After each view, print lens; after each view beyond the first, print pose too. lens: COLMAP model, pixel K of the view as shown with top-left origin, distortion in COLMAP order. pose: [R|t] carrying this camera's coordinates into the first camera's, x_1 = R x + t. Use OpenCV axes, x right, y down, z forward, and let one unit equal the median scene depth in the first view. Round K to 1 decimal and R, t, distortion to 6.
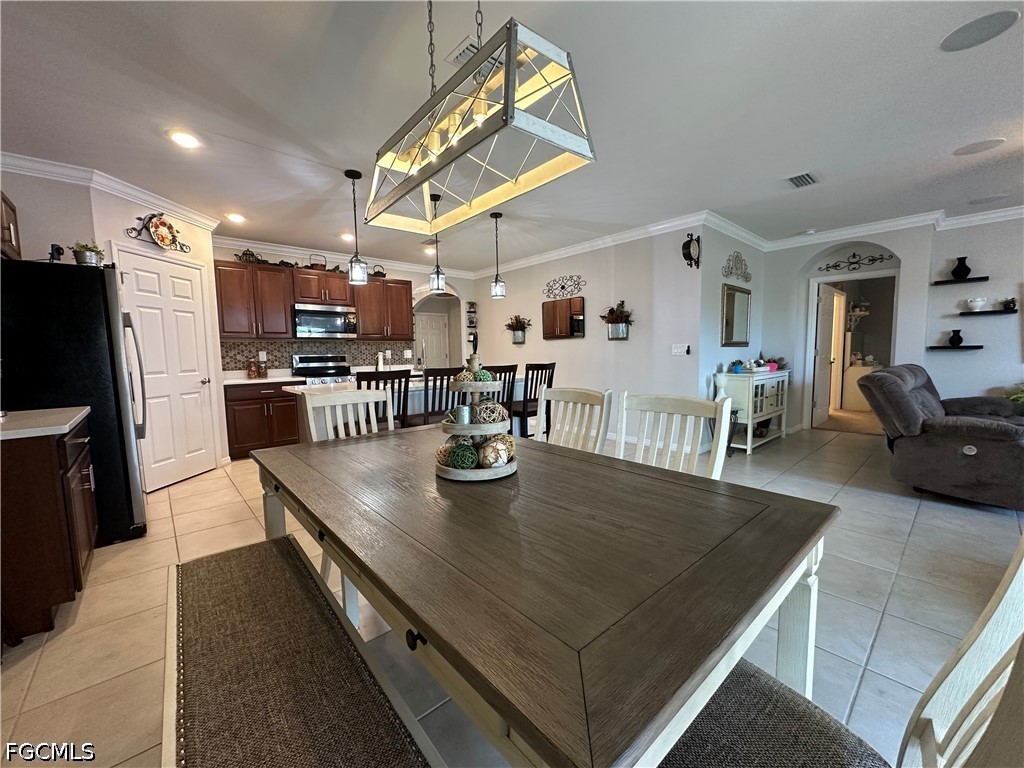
lens RADIAL K [[409.5, 0, 510.8], [0, 409.5, 386.9], [0, 0, 1]] dist [-0.005475, 0.001186]
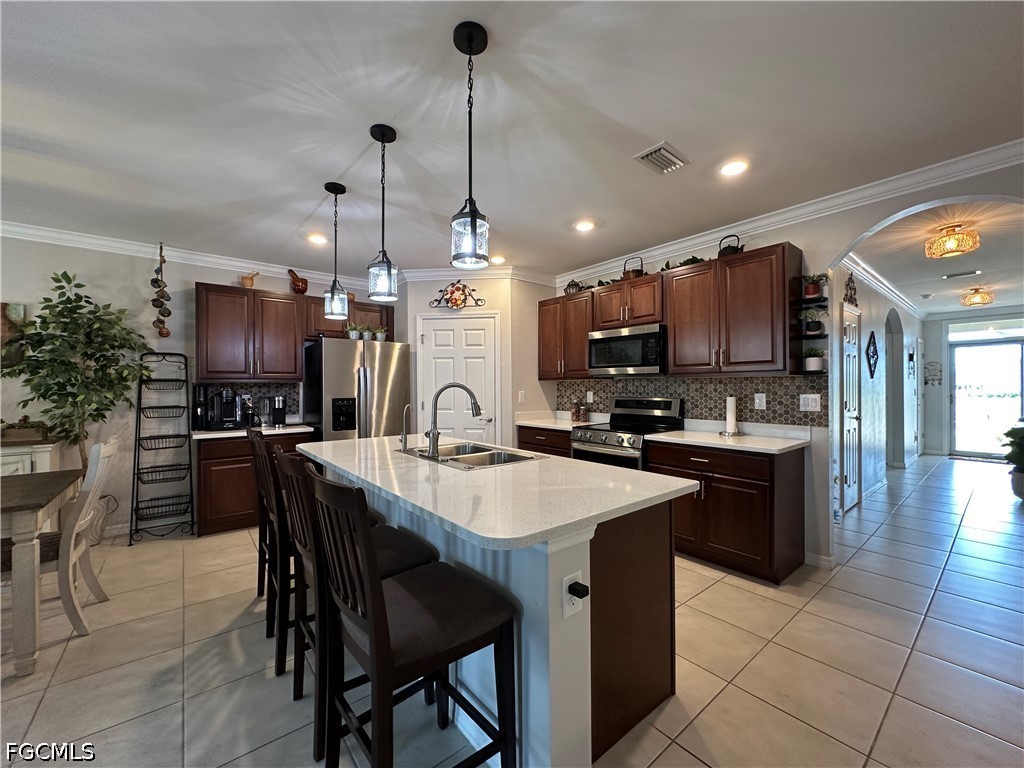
lens RADIAL K [[409.5, 0, 510.8], [0, 409.5, 386.9], [0, 0, 1]] dist [-0.005475, 0.001186]
pose [[-0.047068, 0.017737, -0.998734, 0.332923], [-0.080452, 0.996527, 0.021489, -0.128279], [0.995647, 0.081361, -0.045477, 1.100923]]
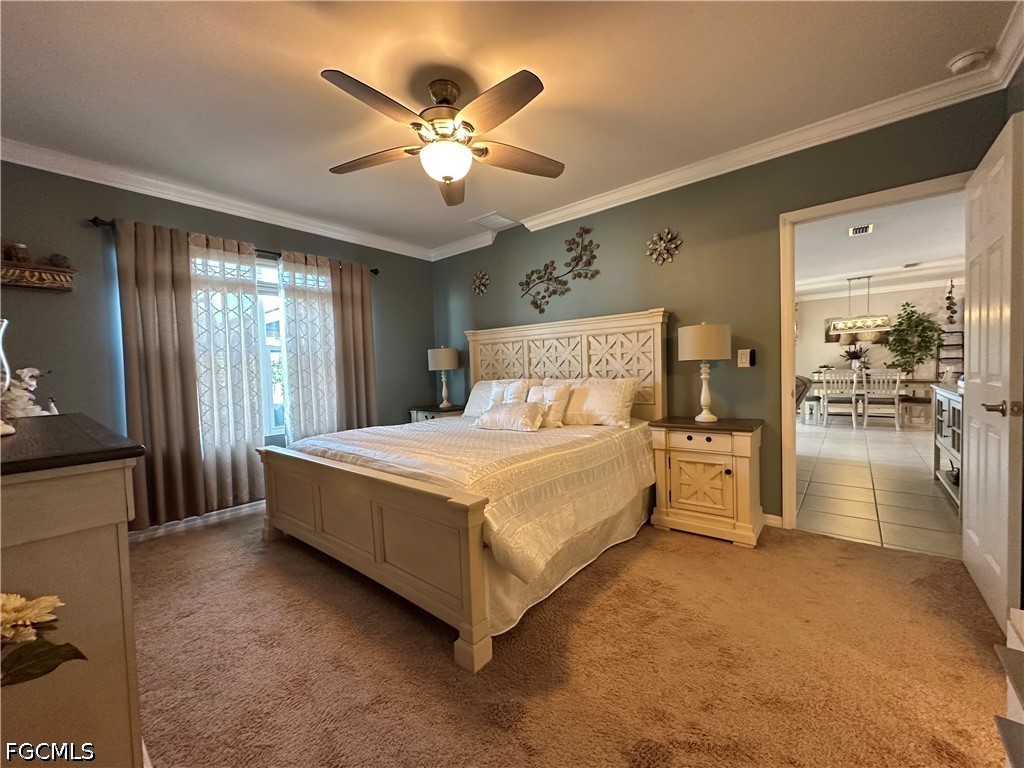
lens RADIAL K [[409.5, 0, 510.8], [0, 409.5, 386.9], [0, 0, 1]] dist [-0.005475, 0.001186]
pose [[-0.987865, 0.053170, -0.145927, 1.713915], [0.034444, 0.991179, 0.127974, -0.179140], [0.151445, 0.121395, -0.980983, 1.824811]]
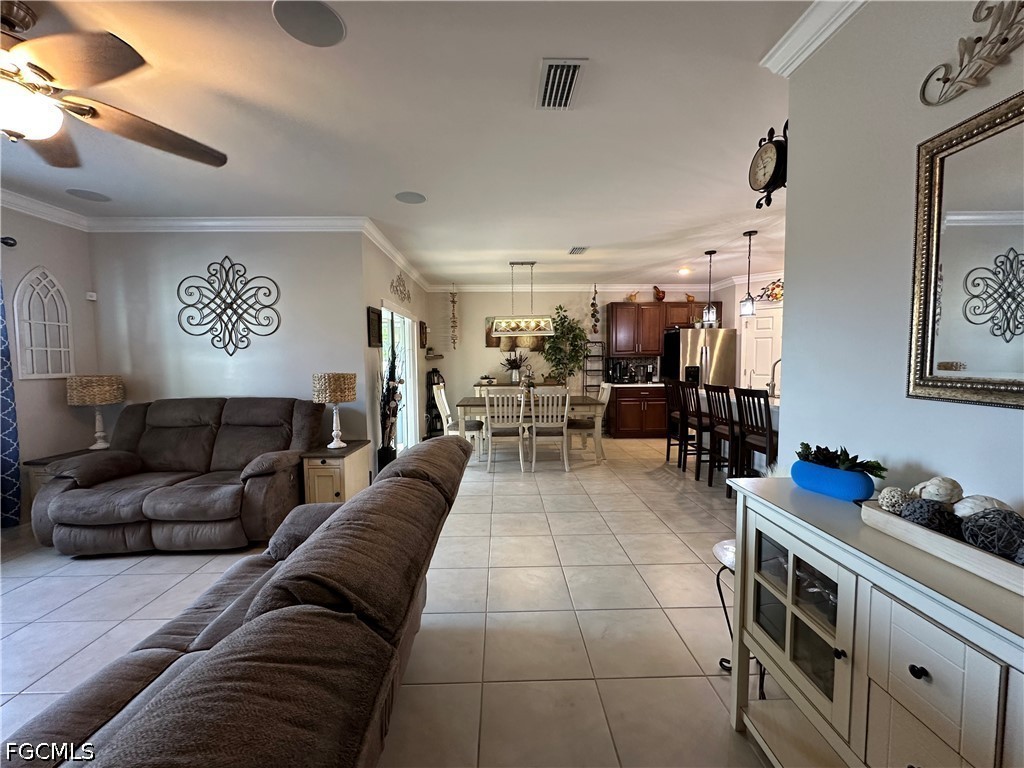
lens RADIAL K [[409.5, 0, 510.8], [0, 409.5, 386.9], [0, 0, 1]] dist [-0.005475, 0.001186]
pose [[-0.643288, 0.073284, -0.762109, 1.010807], [-0.045899, 0.989927, 0.133933, -0.147735], [0.764247, 0.121138, -0.633444, 1.129680]]
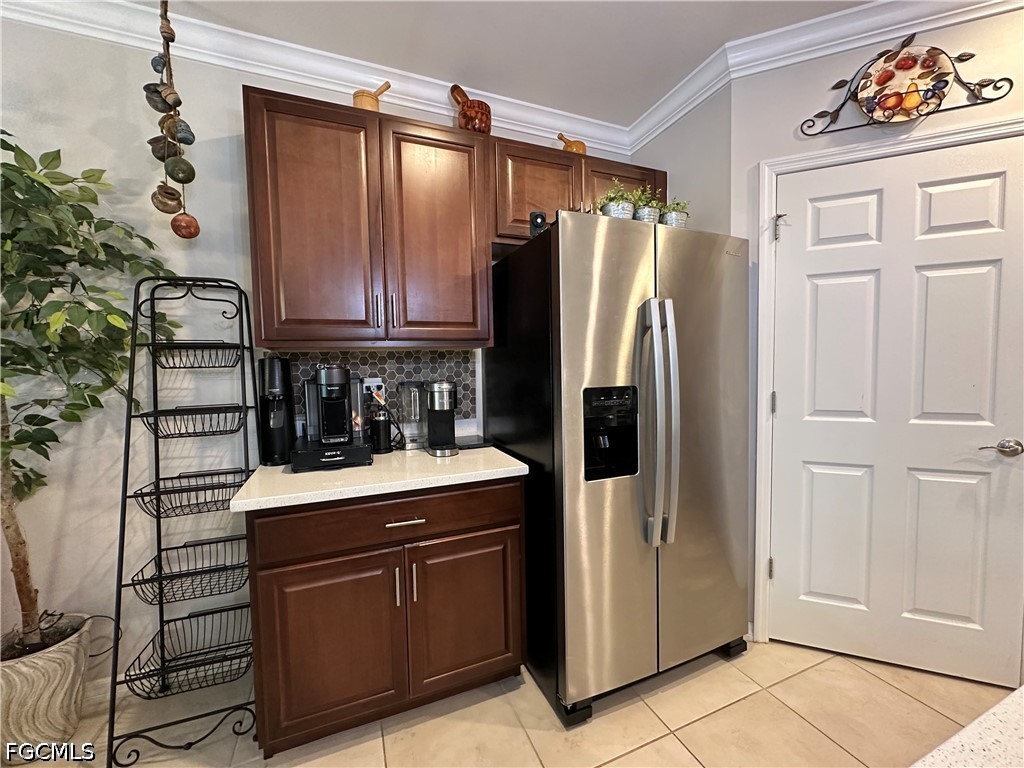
lens RADIAL K [[409.5, 0, 510.8], [0, 409.5, 386.9], [0, 0, 1]] dist [-0.005475, 0.001186]
pose [[-0.329627, 0.076445, -0.941011, -0.269036], [-0.057694, 0.993223, 0.100896, -0.078769], [0.942347, 0.087549, -0.322982, 0.695030]]
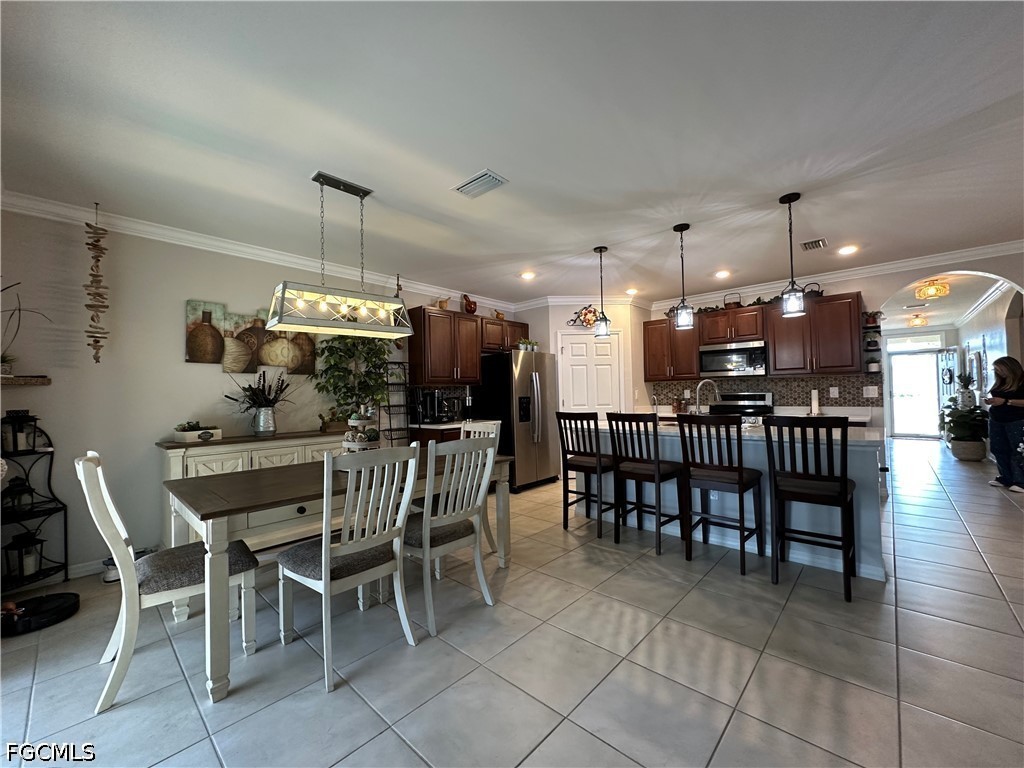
lens RADIAL K [[409.5, 0, 510.8], [0, 409.5, 386.9], [0, 0, 1]] dist [-0.005475, 0.001186]
pose [[0.098888, -0.002691, -0.995095, 0.617037], [-0.067259, 0.997691, -0.009382, -0.064415], [0.992823, 0.067856, 0.098479, 0.497070]]
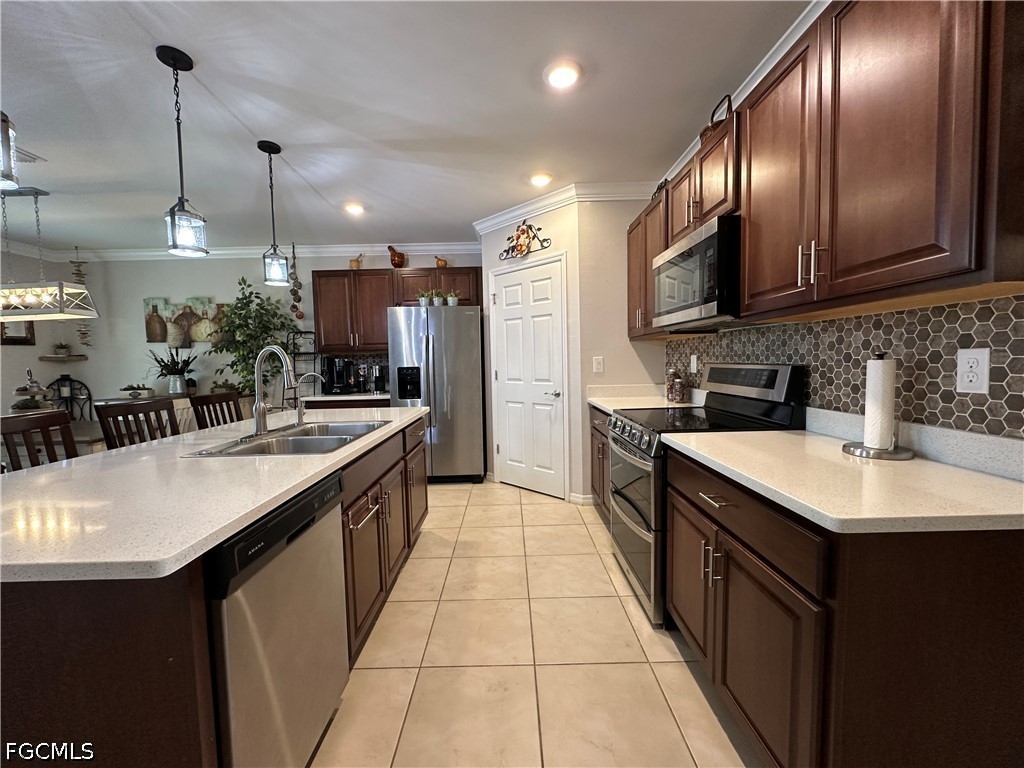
lens RADIAL K [[409.5, 0, 510.8], [0, 409.5, 386.9], [0, 0, 1]] dist [-0.005475, 0.001186]
pose [[-0.659679, 0.080402, -0.747234, -0.051145], [-0.030307, 0.990606, 0.133344, -0.138830], [0.750936, 0.110611, -0.651046, 1.483722]]
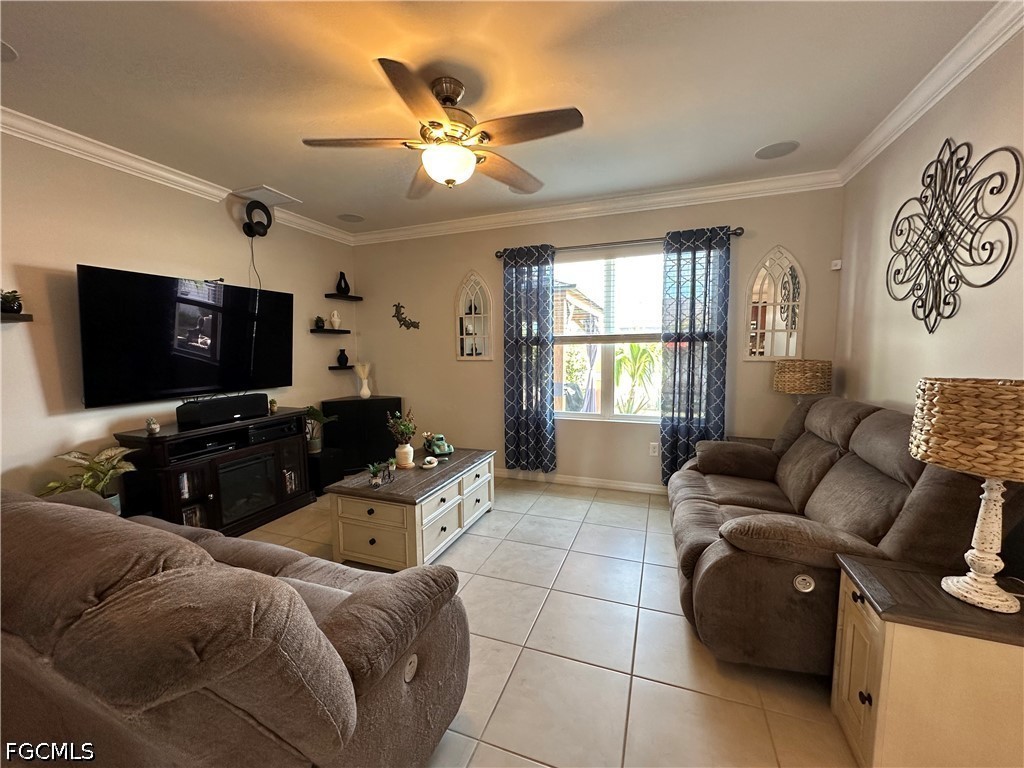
lens RADIAL K [[409.5, 0, 510.8], [0, 409.5, 386.9], [0, 0, 1]] dist [-0.005475, 0.001186]
pose [[-0.464380, -0.060931, 0.883538, 0.518429], [0.094183, 0.988576, 0.117676, -0.106843], [-0.880614, 0.137860, -0.453336, 0.735219]]
